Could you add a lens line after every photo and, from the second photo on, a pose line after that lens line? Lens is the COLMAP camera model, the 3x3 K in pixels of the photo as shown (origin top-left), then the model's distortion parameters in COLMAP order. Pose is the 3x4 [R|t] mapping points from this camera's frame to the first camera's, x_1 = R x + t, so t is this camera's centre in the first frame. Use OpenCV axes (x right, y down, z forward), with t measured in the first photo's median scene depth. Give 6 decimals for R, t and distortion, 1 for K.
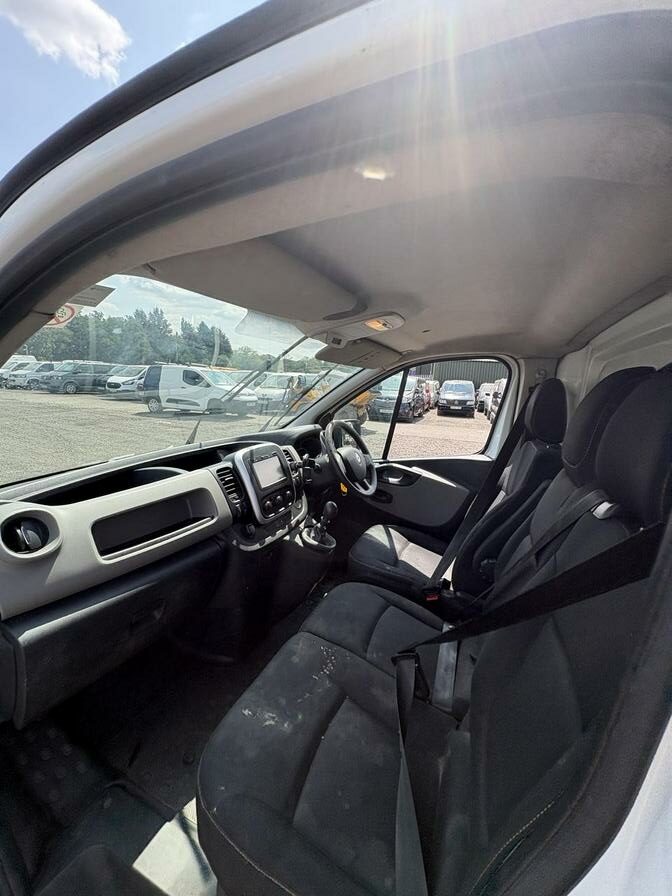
lens RADIAL K [[356.1, 0, 333.5], [0, 356.1, 444.5], [0, 0, 1]] dist [0.000569, -0.000678]
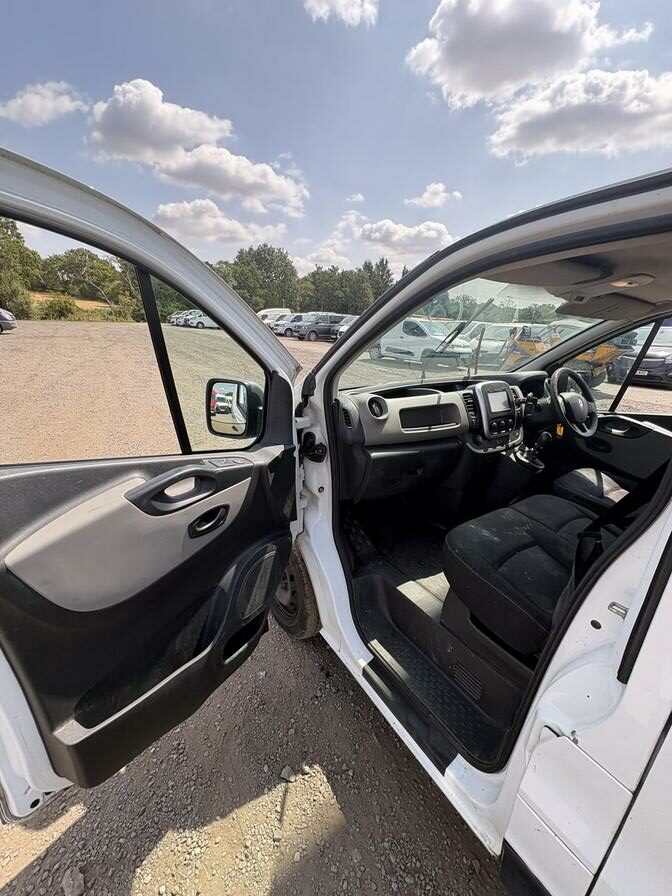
lens RADIAL K [[356.1, 0, 336.1], [0, 356.1, 446.4], [0, 0, 1]] dist [0.000569, -0.000678]
pose [[0.850679, 0.171784, -0.496826, -0.005108], [-0.102883, 0.981229, 0.163112, 0.062273], [0.515520, -0.087641, 0.852384, -0.336032]]
